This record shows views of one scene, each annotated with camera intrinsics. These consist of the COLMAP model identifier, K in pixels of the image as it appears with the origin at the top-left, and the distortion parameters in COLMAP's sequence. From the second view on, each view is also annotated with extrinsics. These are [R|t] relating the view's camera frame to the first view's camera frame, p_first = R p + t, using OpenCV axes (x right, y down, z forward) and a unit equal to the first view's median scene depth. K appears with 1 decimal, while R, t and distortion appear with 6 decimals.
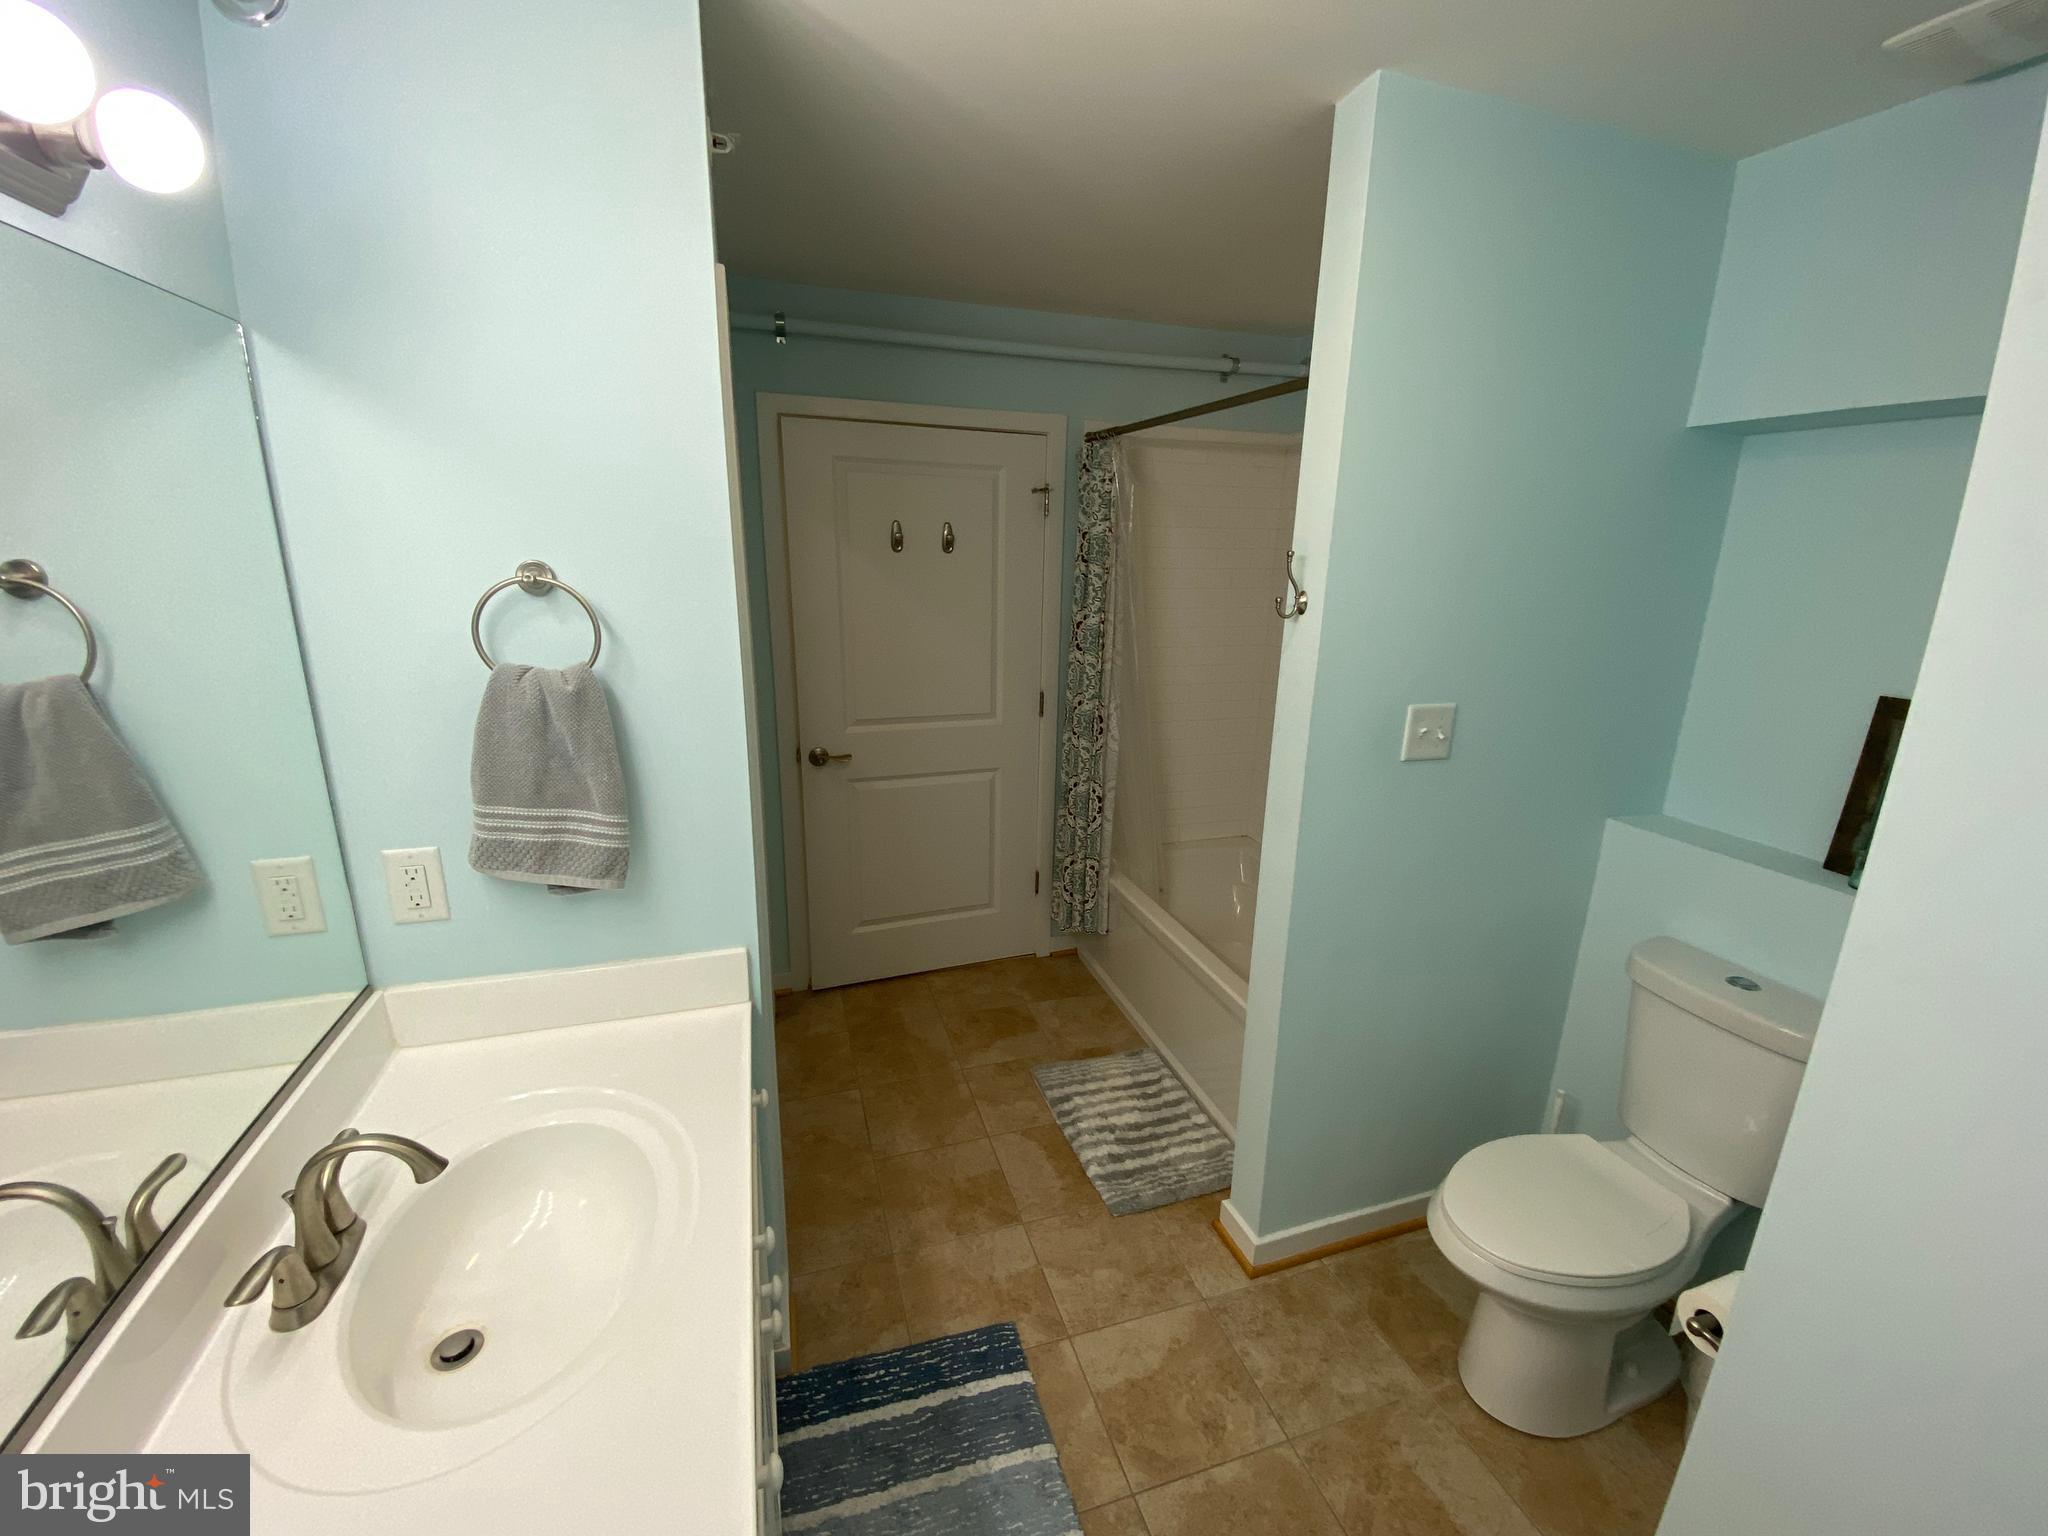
lens RADIAL K [[823.7, 0, 1012.2], [0, 823.7, 759.4], [0, 0, 1]] dist [0.002108, -0.012859]
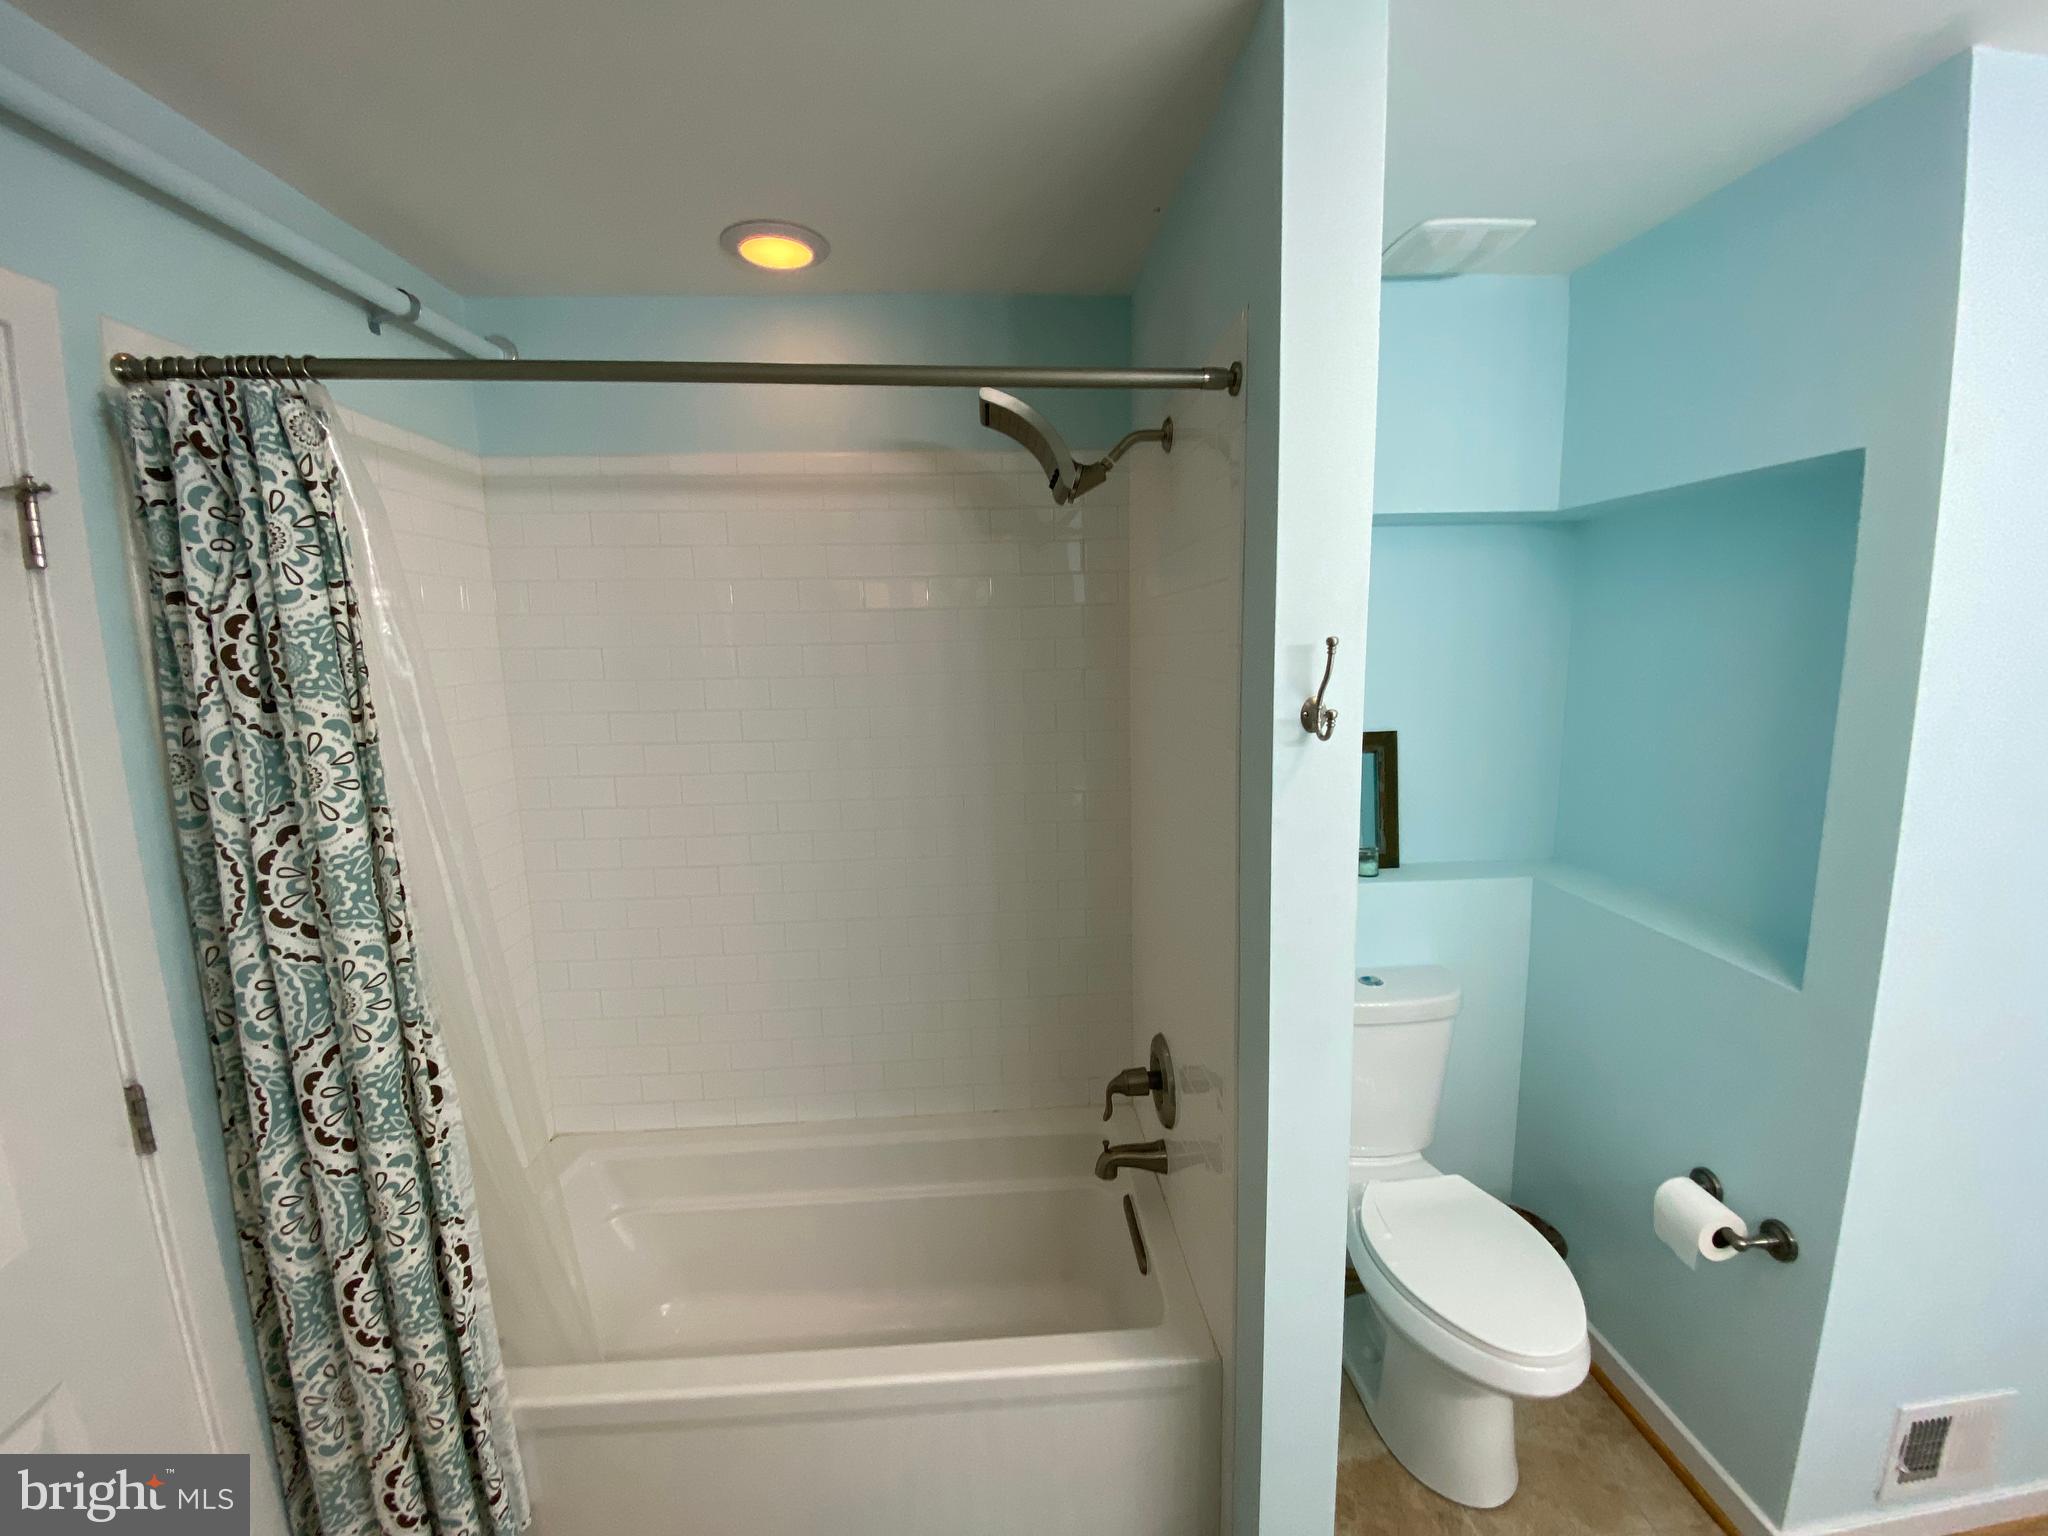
lens RADIAL K [[823.7, 0, 1031.6], [0, 823.7, 767.4], [0, 0, 1]] dist [0.002108, -0.012859]
pose [[0.244049, -0.162983, 0.955969, -0.234541], [0.264871, 0.959497, 0.095966, -0.194538], [-0.932890, 0.229788, 0.277334, 0.745455]]
